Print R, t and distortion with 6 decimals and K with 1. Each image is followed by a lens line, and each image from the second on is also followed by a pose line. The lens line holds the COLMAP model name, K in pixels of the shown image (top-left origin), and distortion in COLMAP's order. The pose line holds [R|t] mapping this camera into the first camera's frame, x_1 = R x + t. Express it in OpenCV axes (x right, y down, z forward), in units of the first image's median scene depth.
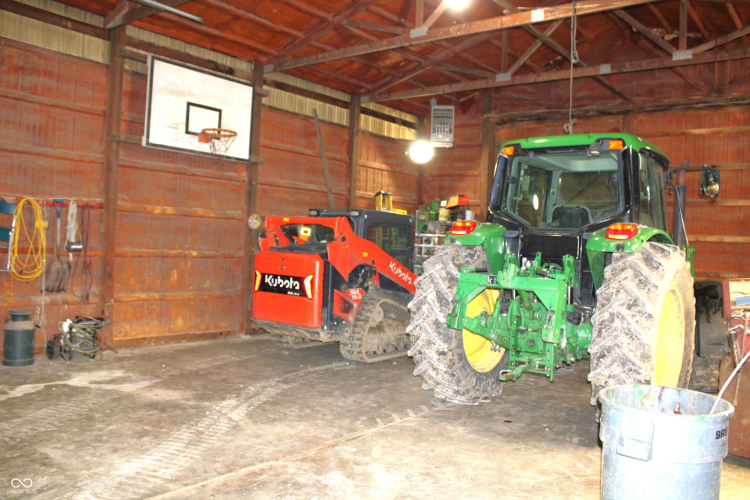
lens RADIAL K [[636.7, 0, 379.0], [0, 636.7, 247.9], [0, 0, 1]] dist [-0.098833, 0.047982]
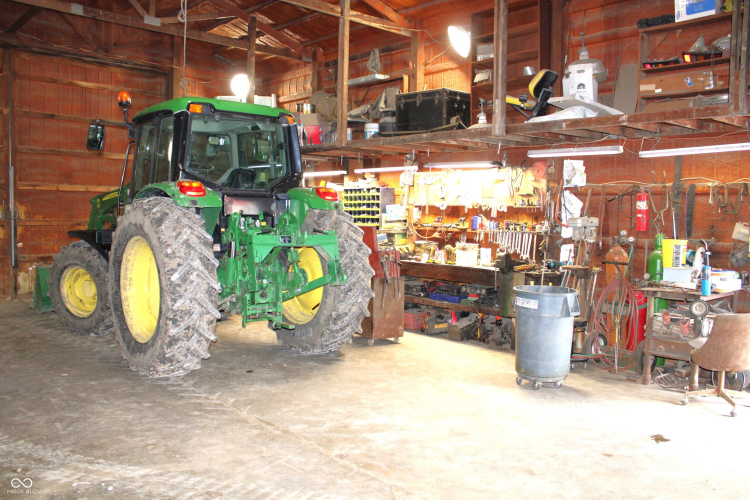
lens RADIAL K [[636.7, 0, 379.0], [0, 636.7, 252.4], [0, 0, 1]] dist [-0.098833, 0.047982]
pose [[0.145047, -0.099687, 0.984390, -0.462052], [-0.010630, 0.994697, 0.102297, -0.021183], [-0.989368, -0.025302, 0.143218, 0.369727]]
